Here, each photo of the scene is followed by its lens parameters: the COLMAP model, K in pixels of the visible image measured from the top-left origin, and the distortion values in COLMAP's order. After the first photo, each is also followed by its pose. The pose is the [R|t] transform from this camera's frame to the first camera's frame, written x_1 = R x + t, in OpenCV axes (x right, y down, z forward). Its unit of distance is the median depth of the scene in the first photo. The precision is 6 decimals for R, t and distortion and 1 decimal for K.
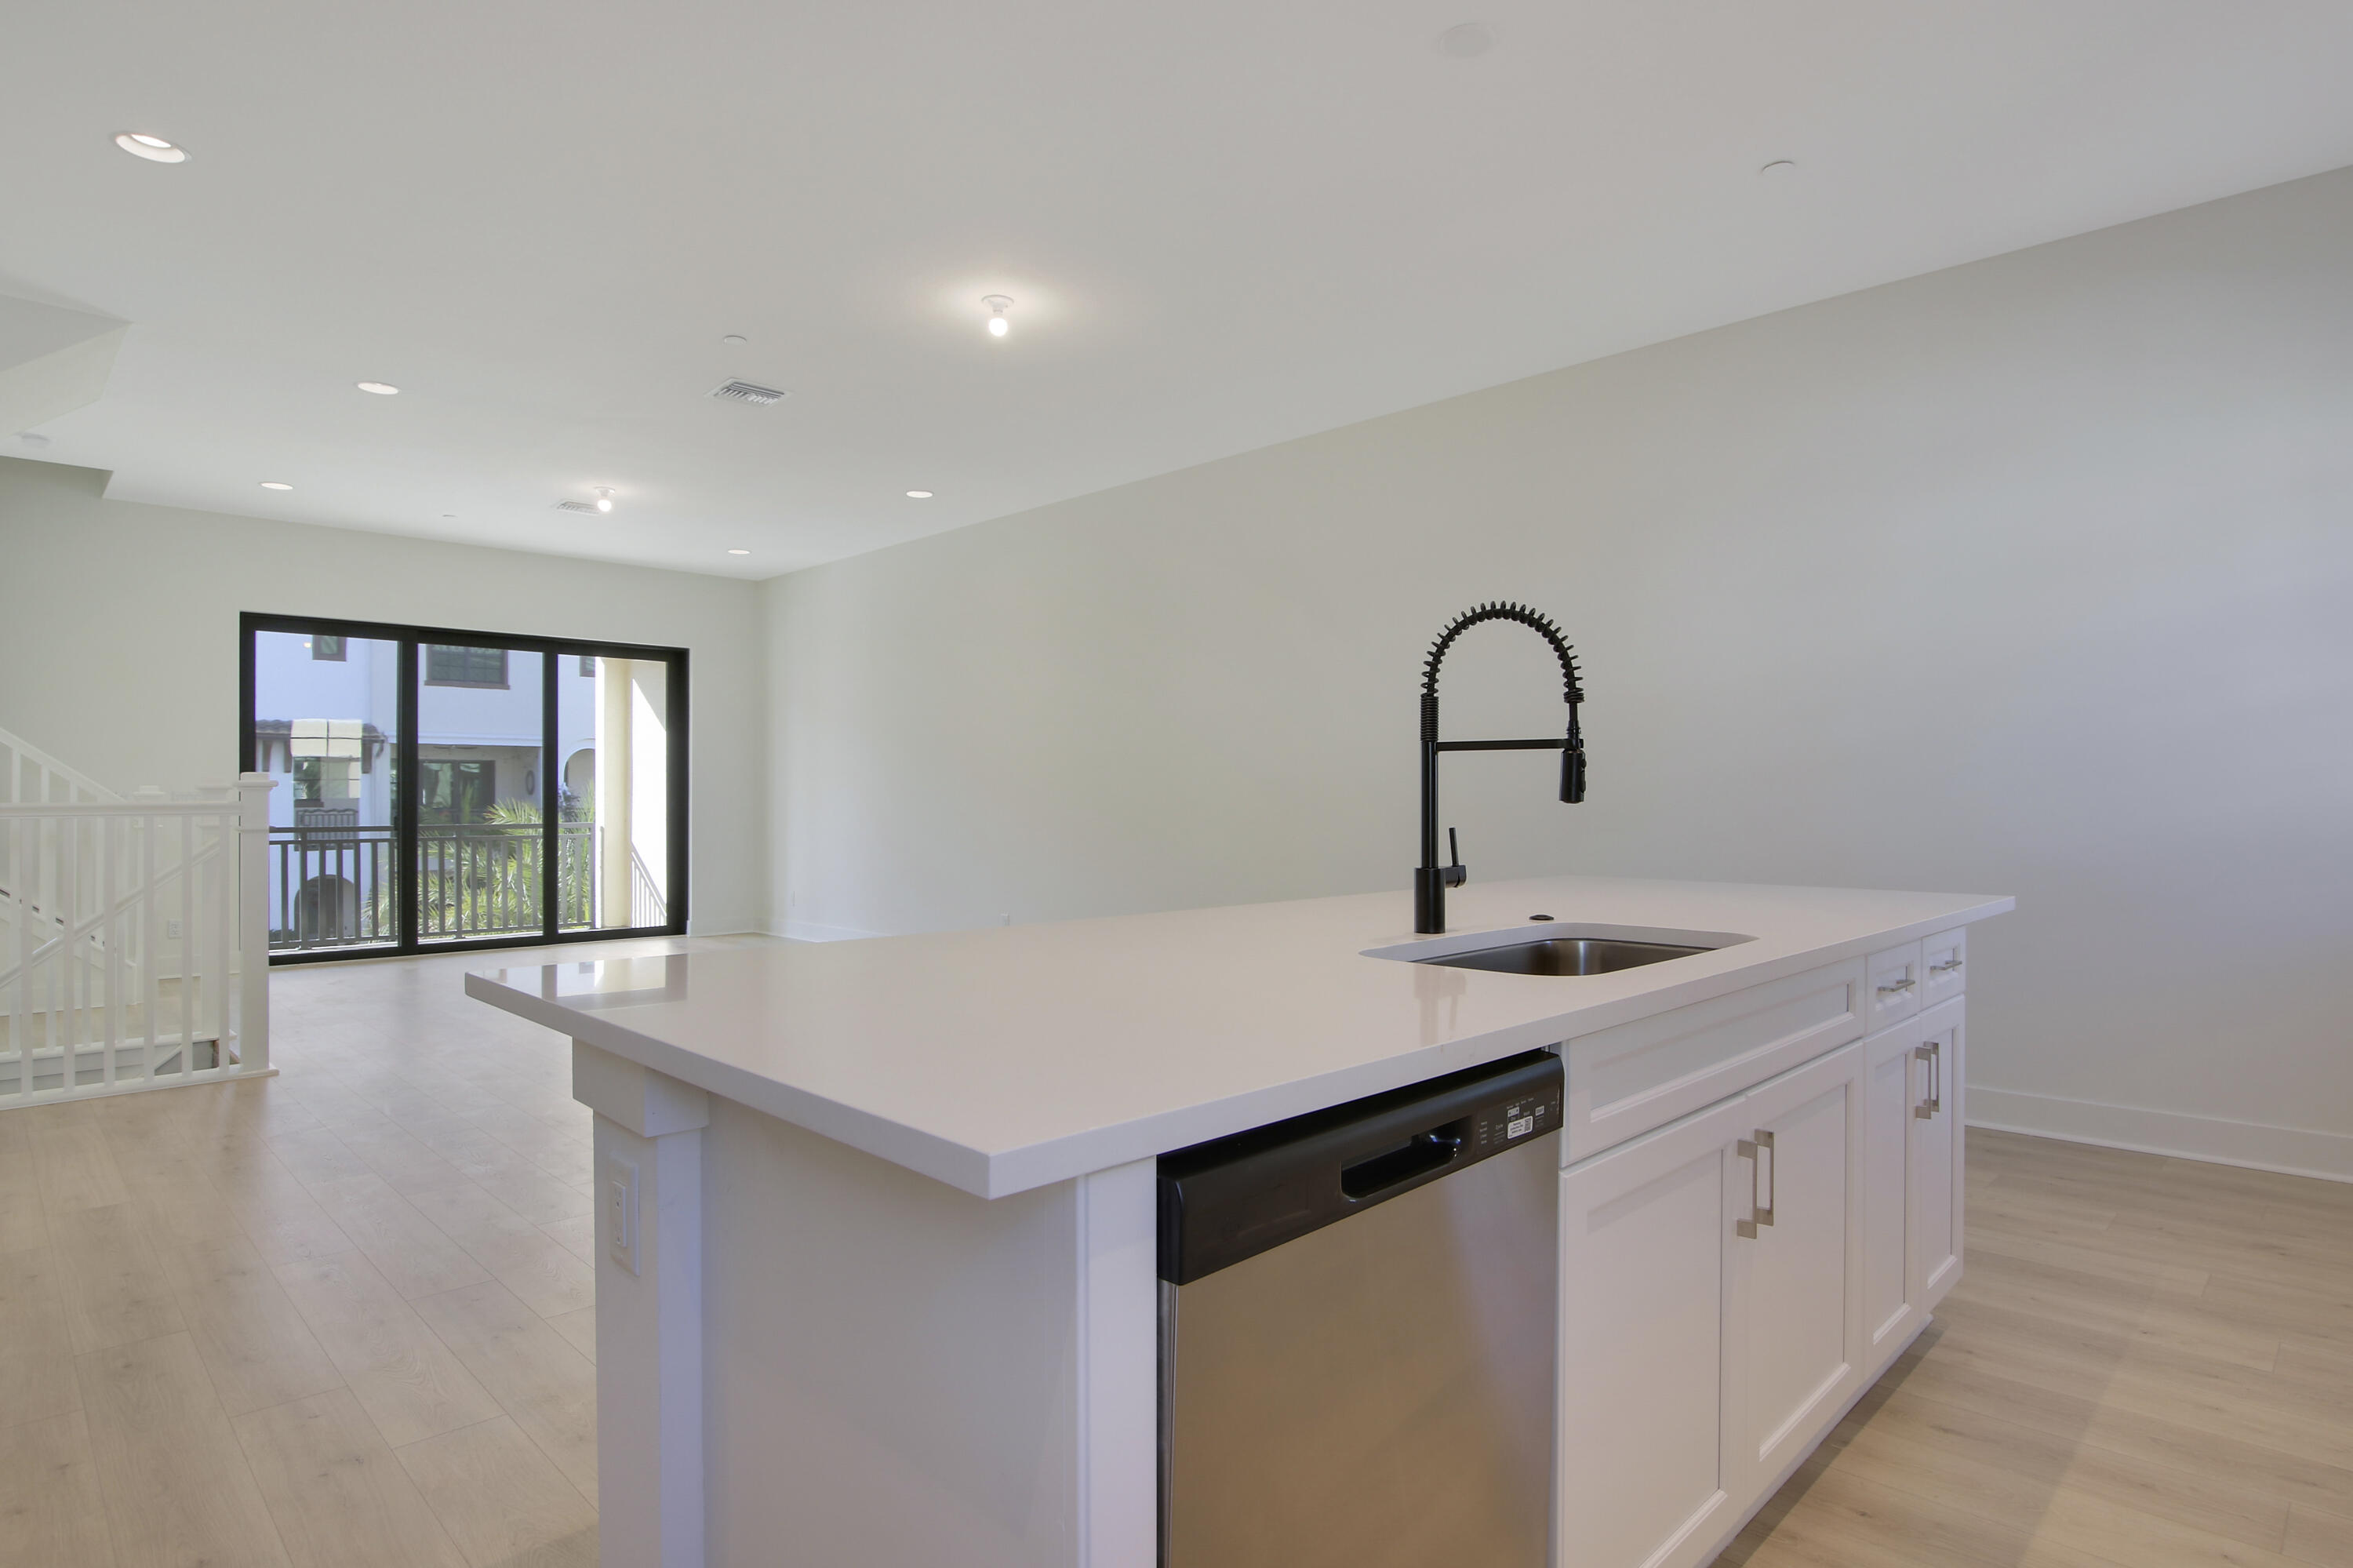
lens RADIAL K [[1244.6, 0, 1181.5], [0, 1244.6, 793.4], [0, 0, 1]] dist [-0.025632, 0.001297]
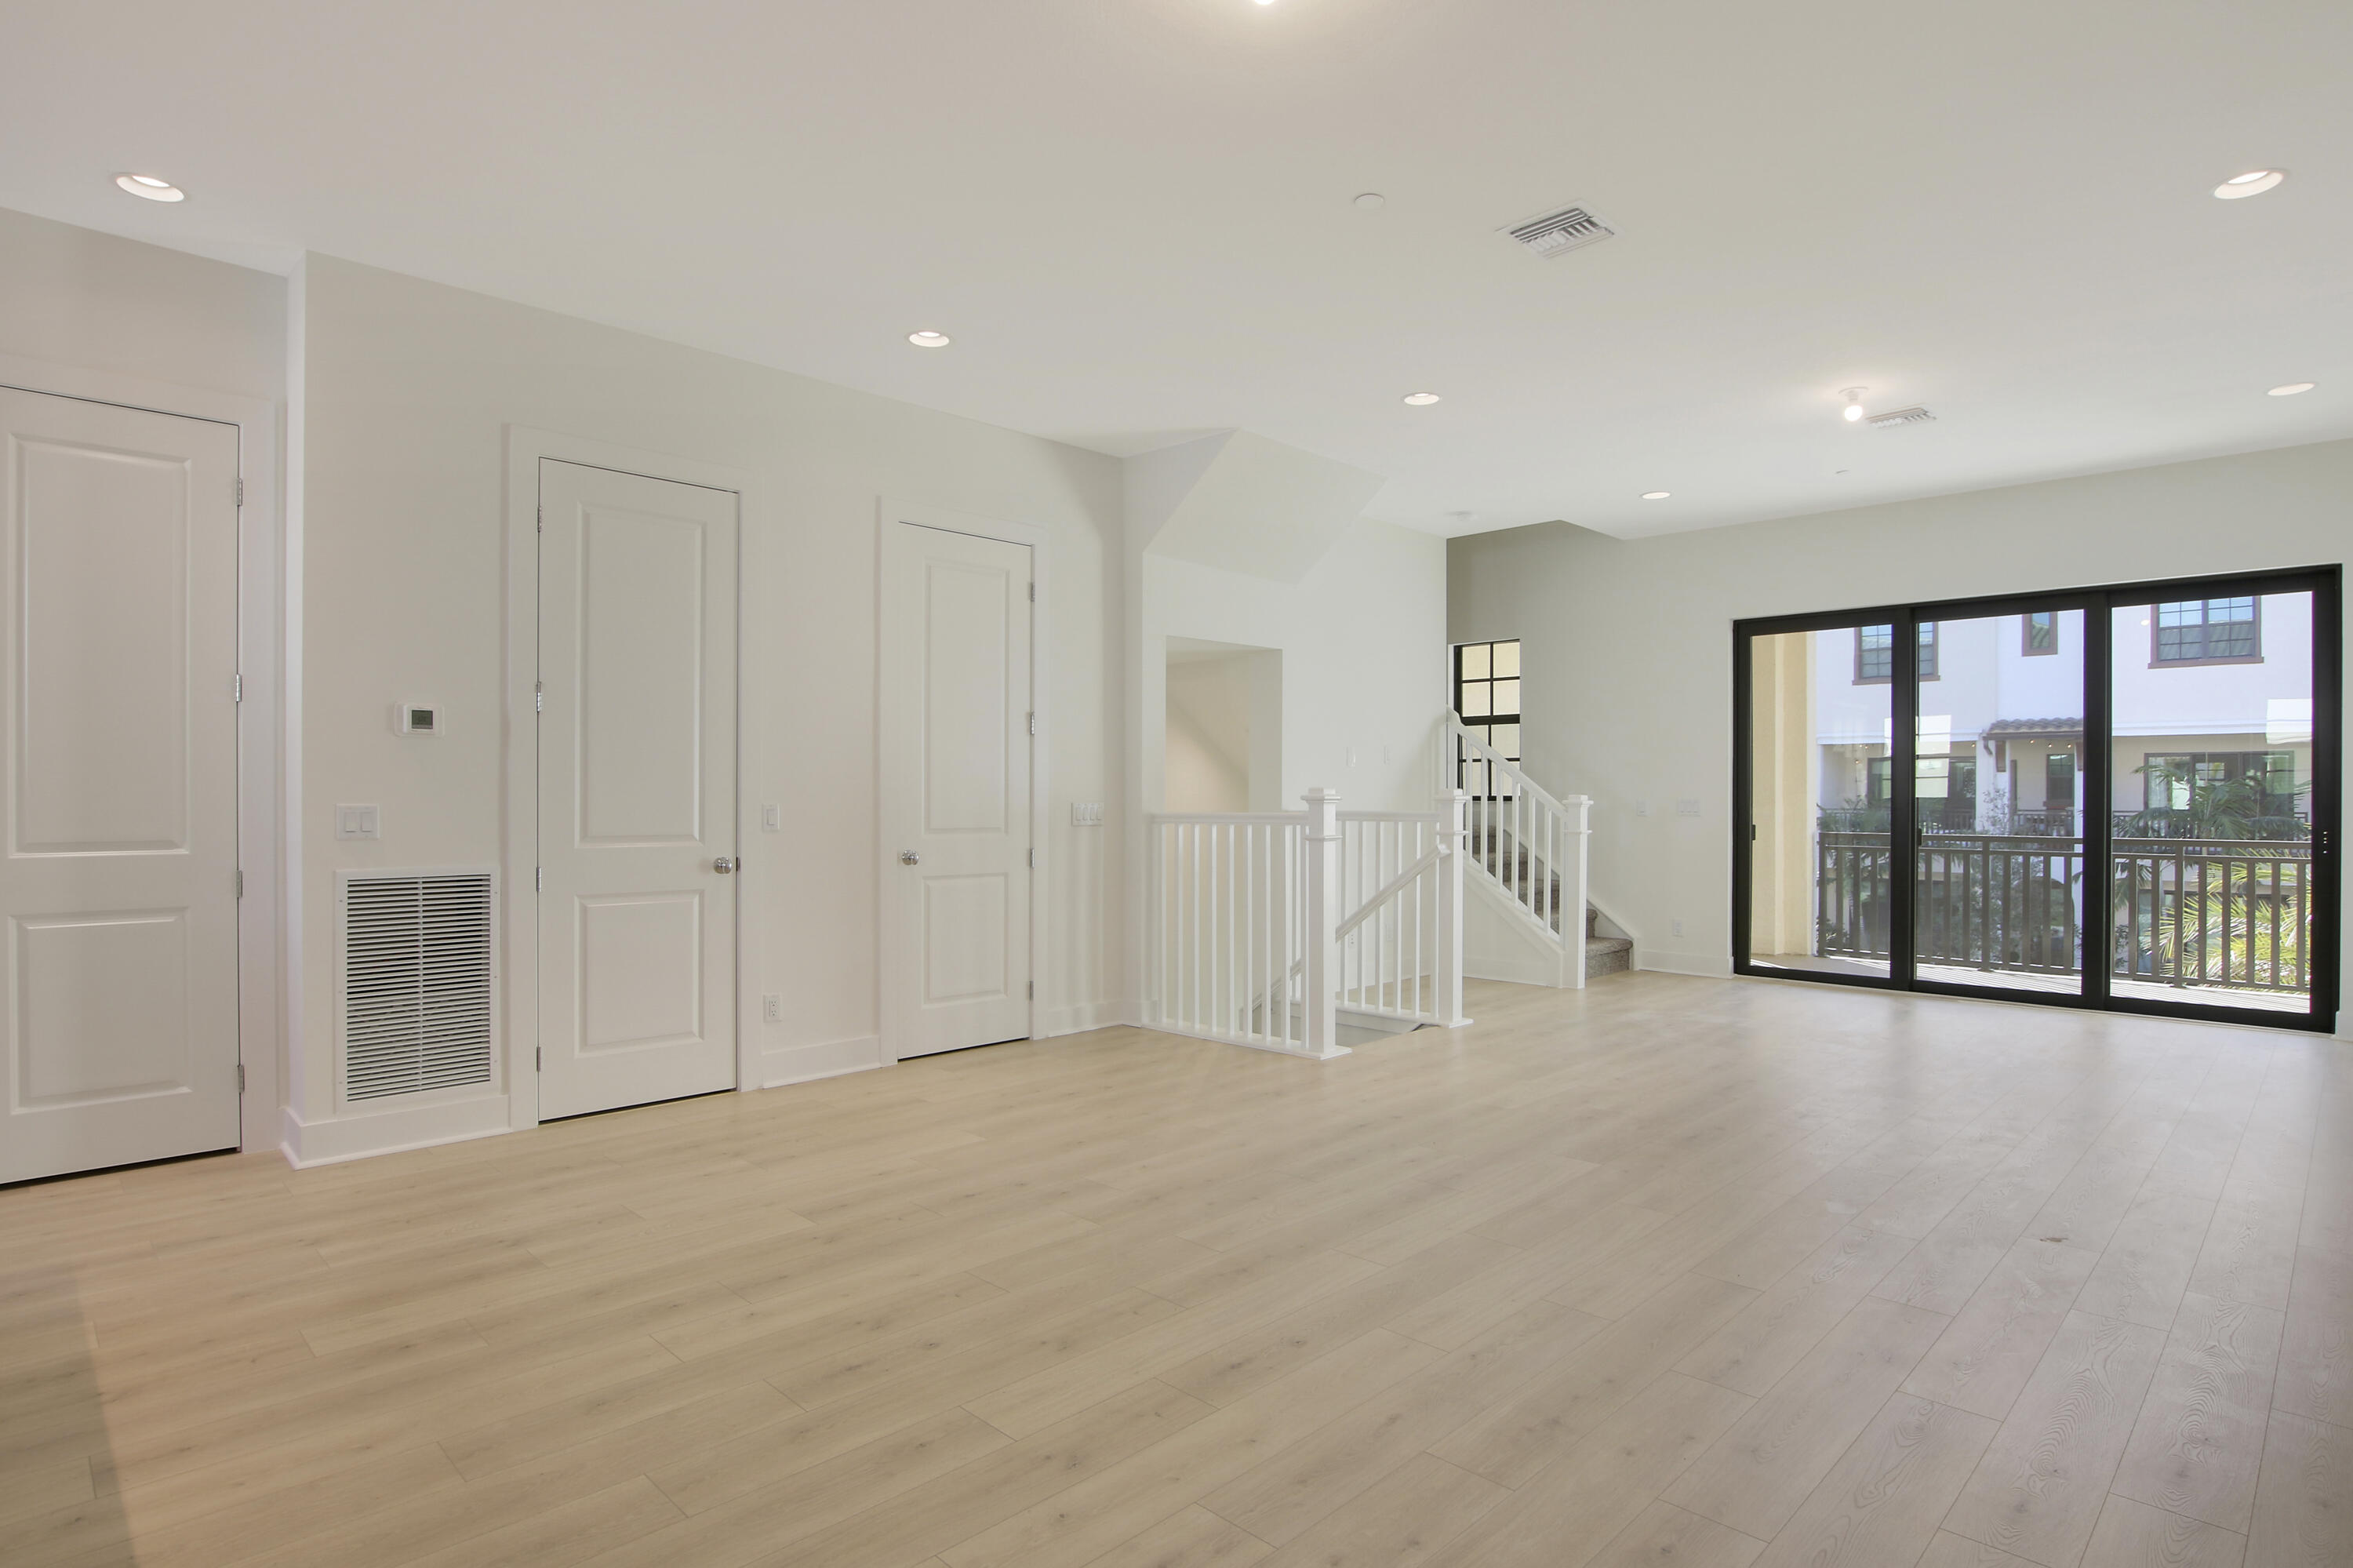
lens RADIAL K [[1230.9, 0, 1200.6], [0, 1230.9, 803.1], [0, 0, 1]] dist [-0.026887, 0.002053]
pose [[0.013809, 0.008760, -0.999866, 0.216892], [0.002082, 0.999959, 0.008789, -0.007988], [0.999902, -0.002203, 0.013790, 0.521752]]
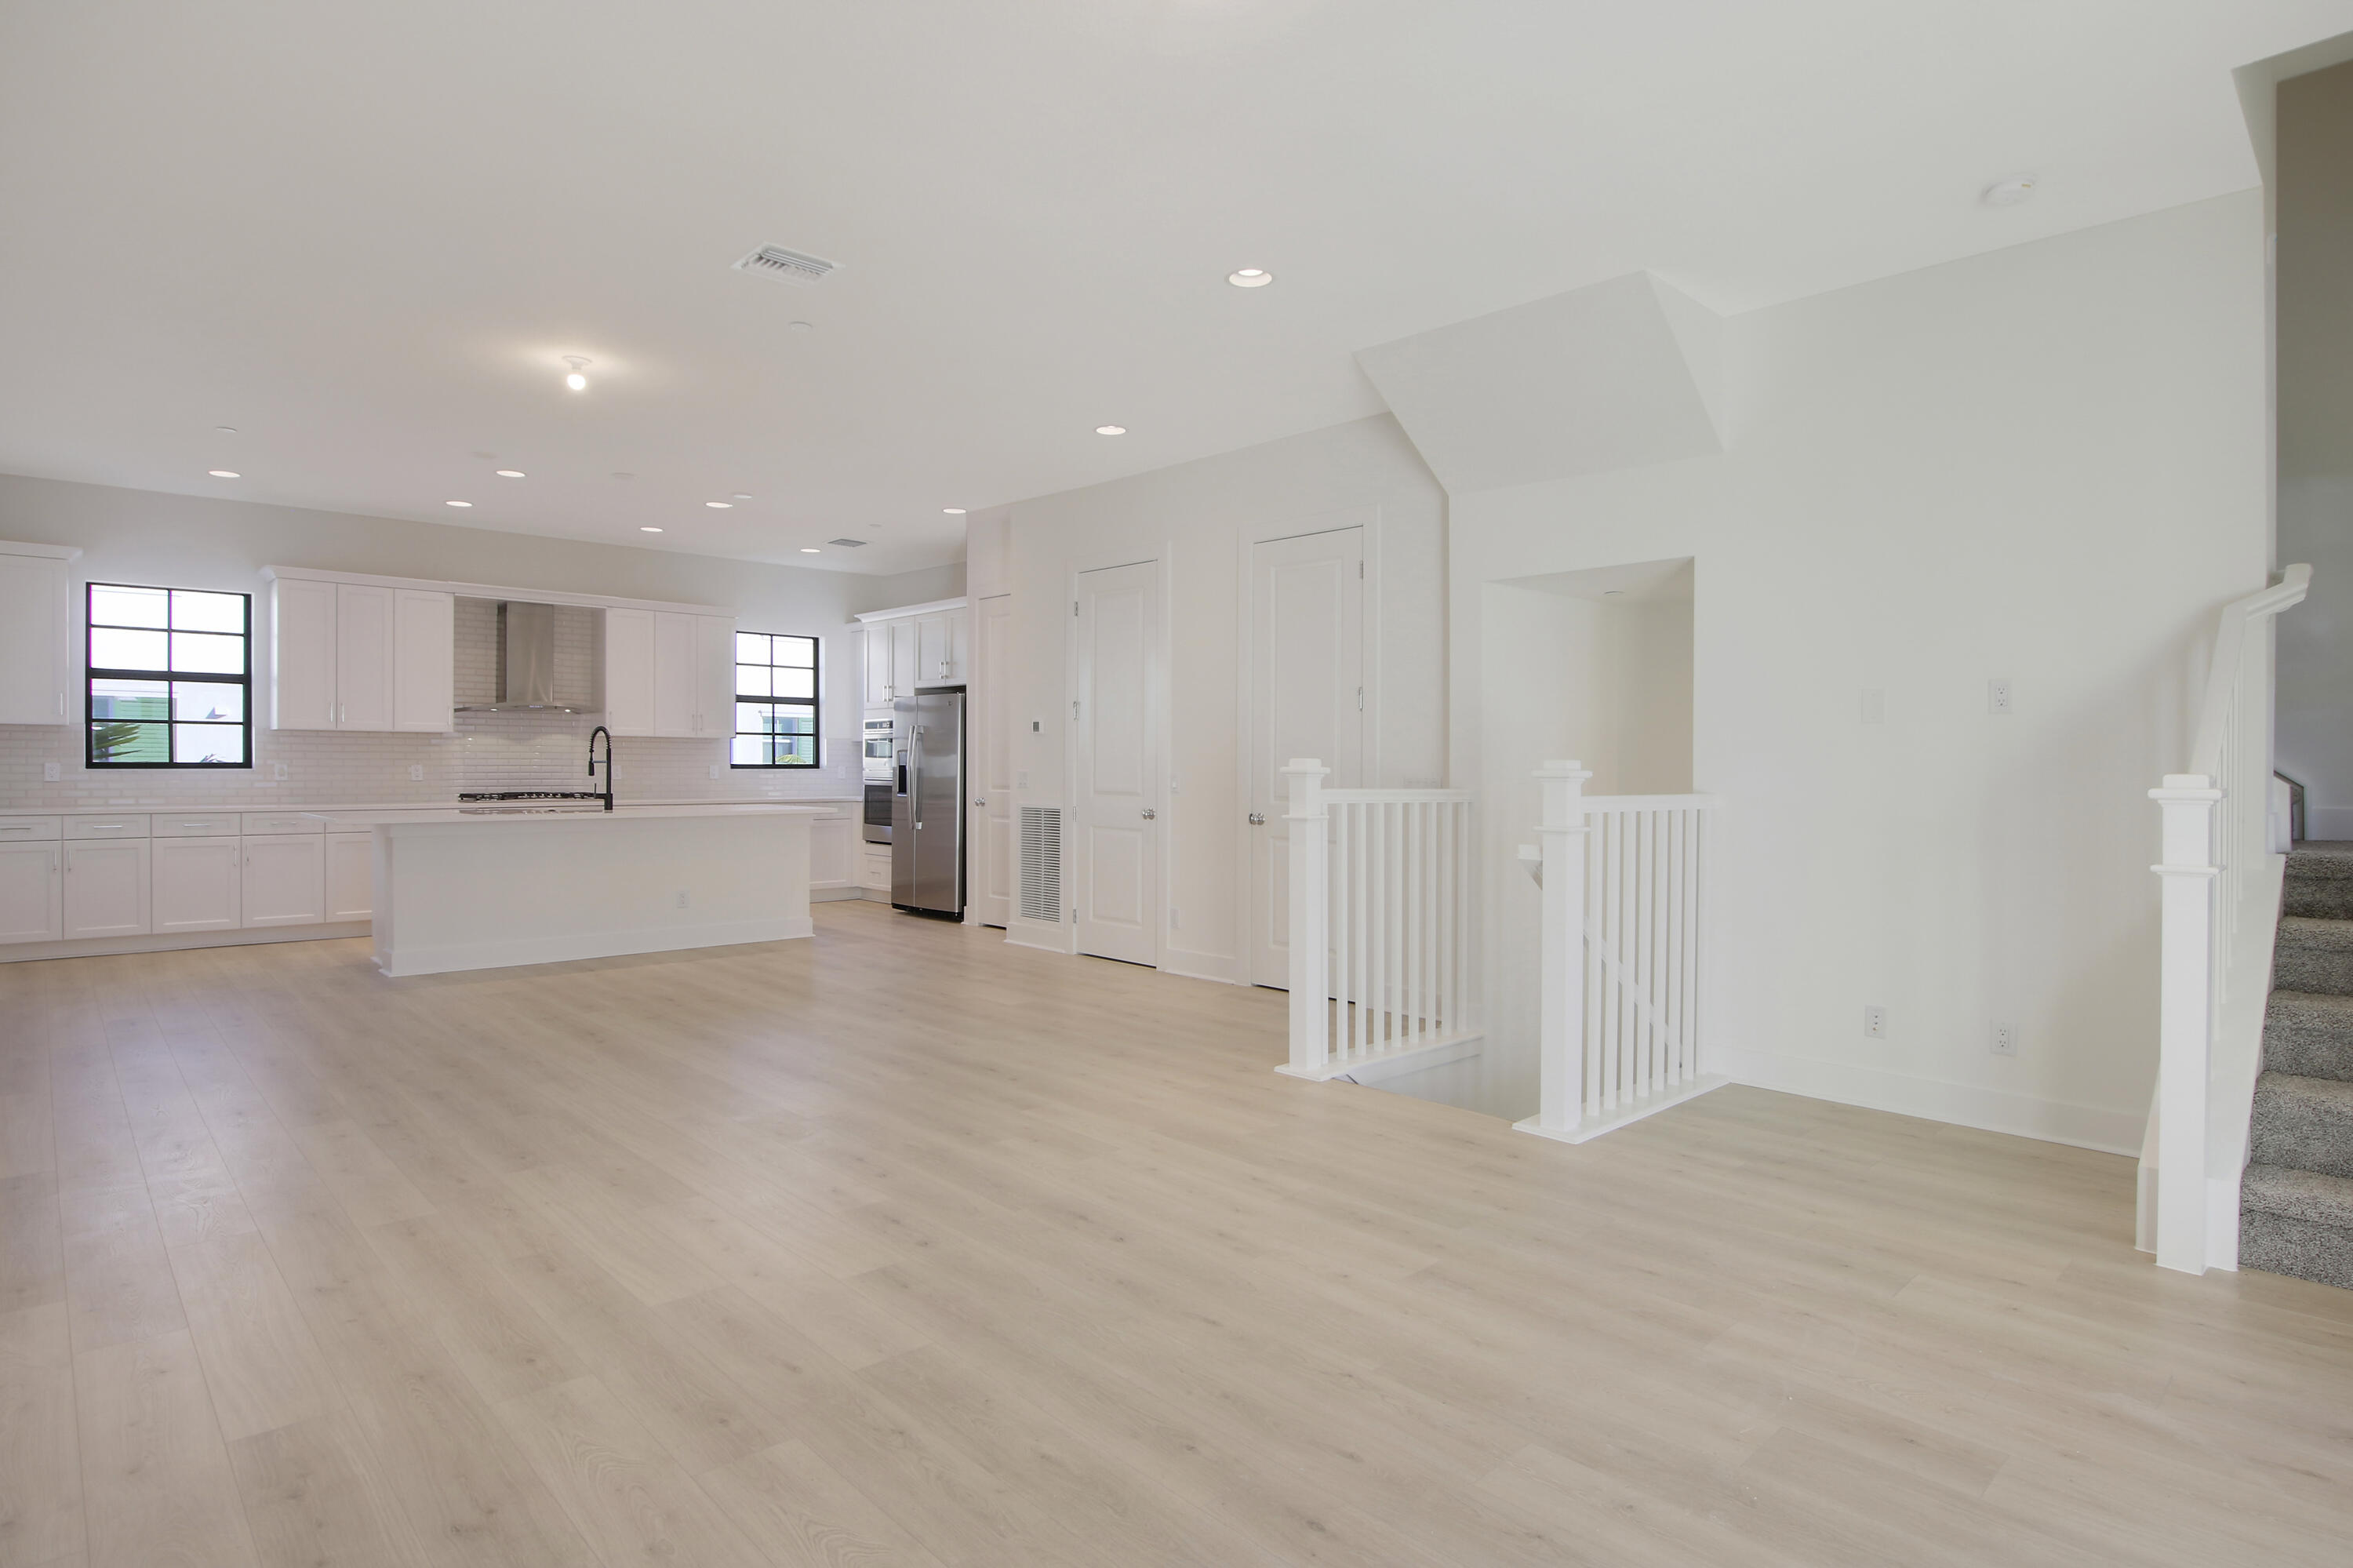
lens RADIAL K [[1242.0, 0, 1205.8], [0, 1242.0, 790.2], [0, 0, 1]] dist [-0.024676, 0.000956]
pose [[-0.999911, -0.004627, 0.012526, -0.423253], [-0.004409, 0.999840, 0.017321, -0.005793], [-0.012604, 0.017265, -0.999772, 1.182896]]
